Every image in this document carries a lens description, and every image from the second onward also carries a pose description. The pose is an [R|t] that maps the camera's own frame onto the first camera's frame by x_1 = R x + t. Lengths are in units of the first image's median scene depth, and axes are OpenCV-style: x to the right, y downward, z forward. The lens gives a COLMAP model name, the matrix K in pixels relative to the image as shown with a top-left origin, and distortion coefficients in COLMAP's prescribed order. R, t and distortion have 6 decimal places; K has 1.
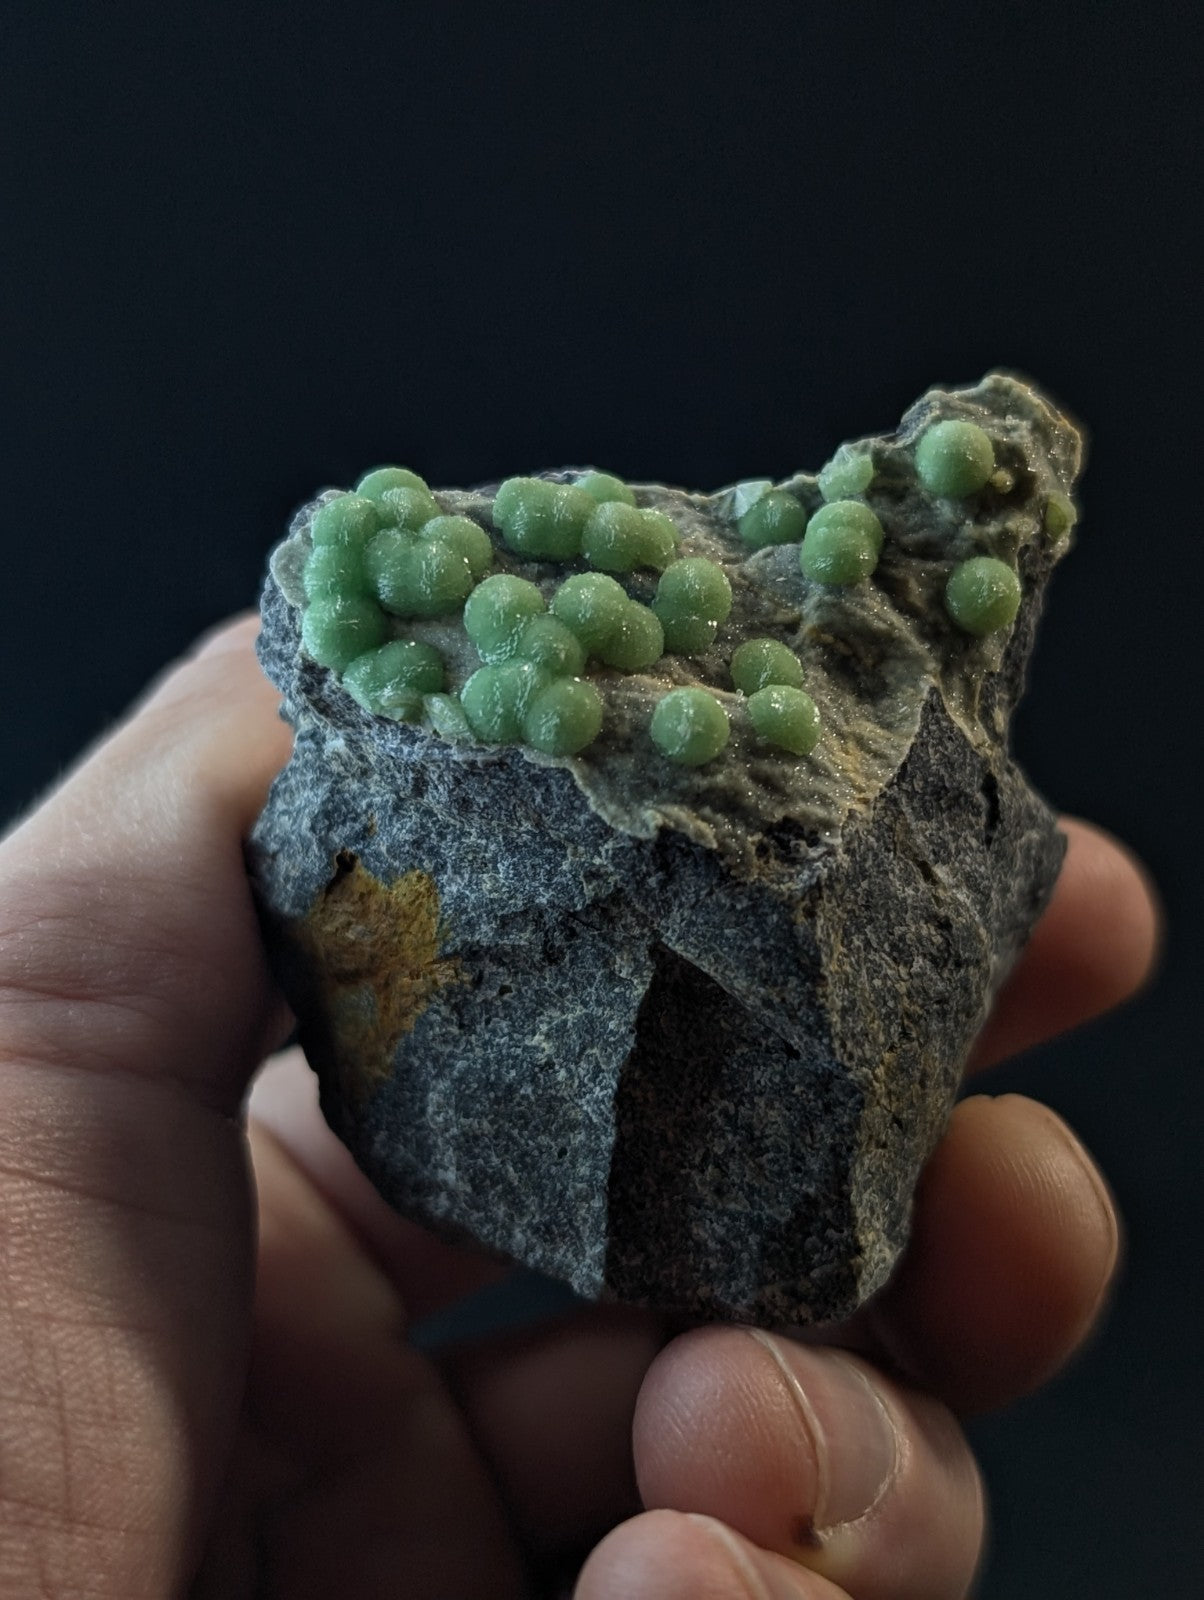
lens RADIAL K [[2193.9, 0, 629.4], [0, 2193.9, 785.7], [0, 0, 1]] dist [0.123212, -0.027630]
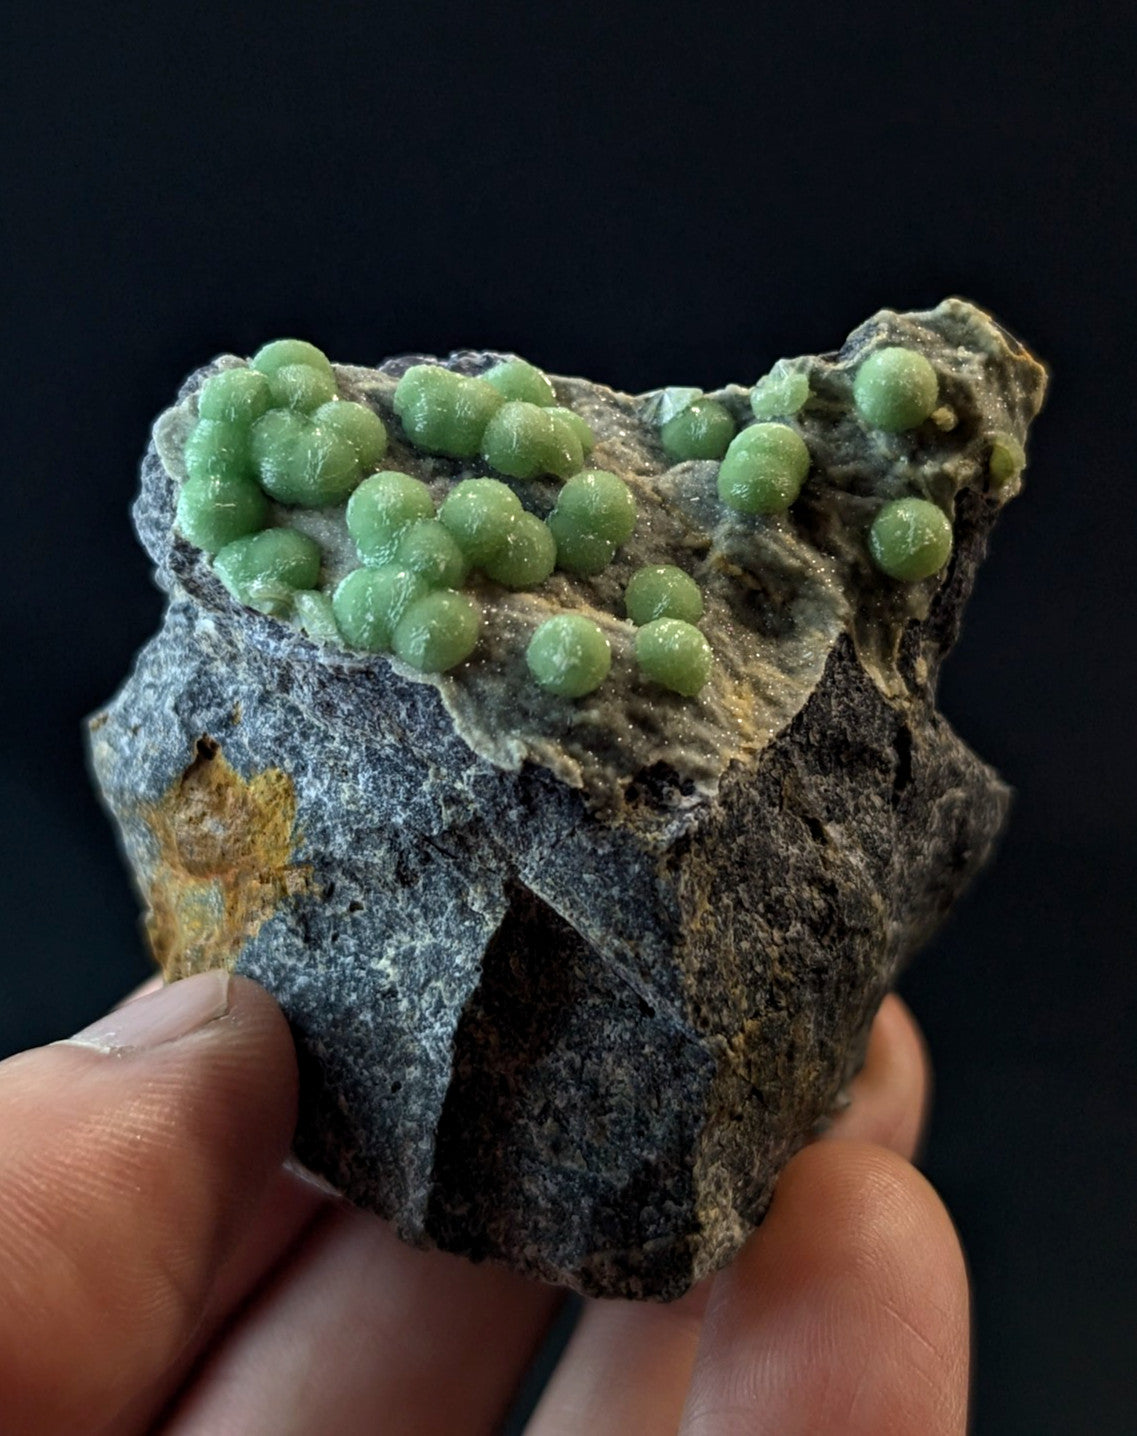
lens RADIAL K [[2735.4, 0, 565.3], [0, 2735.4, 605.1], [0, 0, 1]] dist [0.157200, -0.337952]
pose [[0.993352, 0.103871, -0.049624, 0.078776], [-0.103095, 0.994510, 0.017948, -0.066601], [0.051216, -0.012713, 0.998607, -0.165108]]
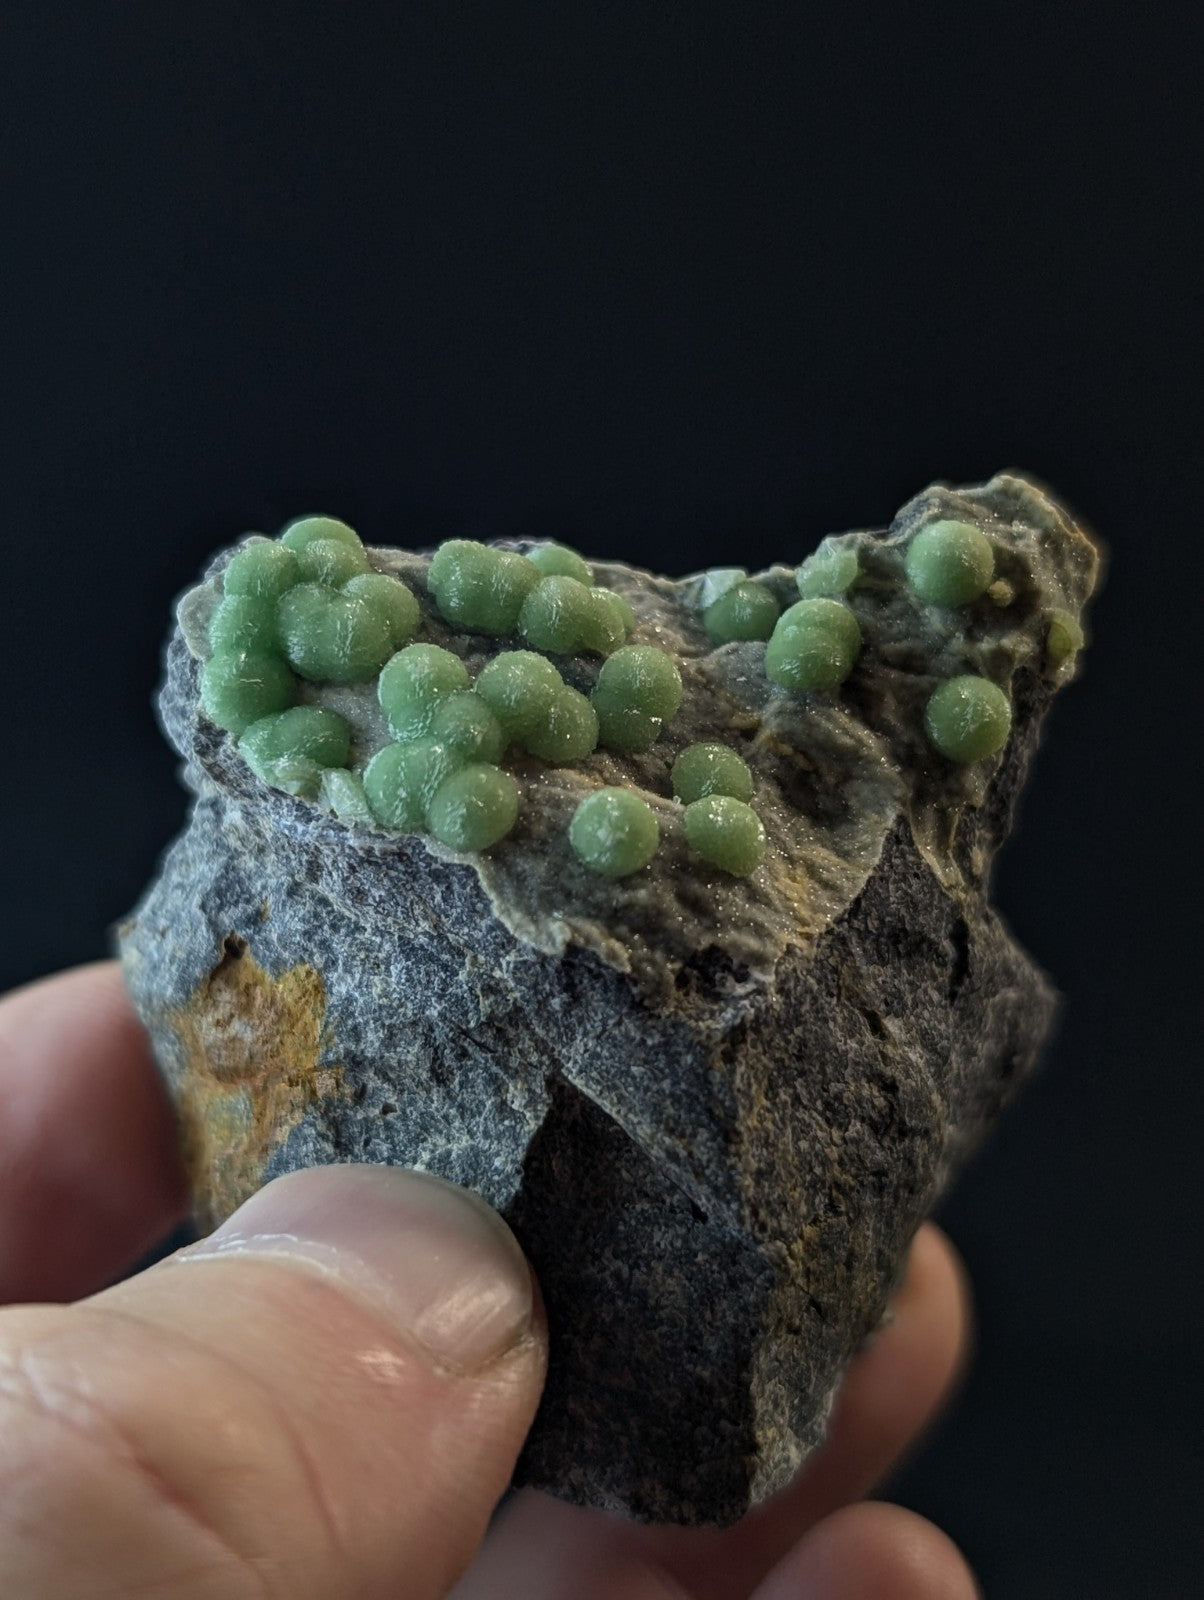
lens RADIAL K [[2191.8, 0, 565.8], [0, 2191.8, 794.8], [0, 0, 1]] dist [0.189570, -1.422106]
pose [[0.993810, 0.094863, -0.057809, 0.055480], [-0.097409, 0.994318, -0.042938, -0.002080], [0.053407, 0.048303, 0.997404, 0.112453]]
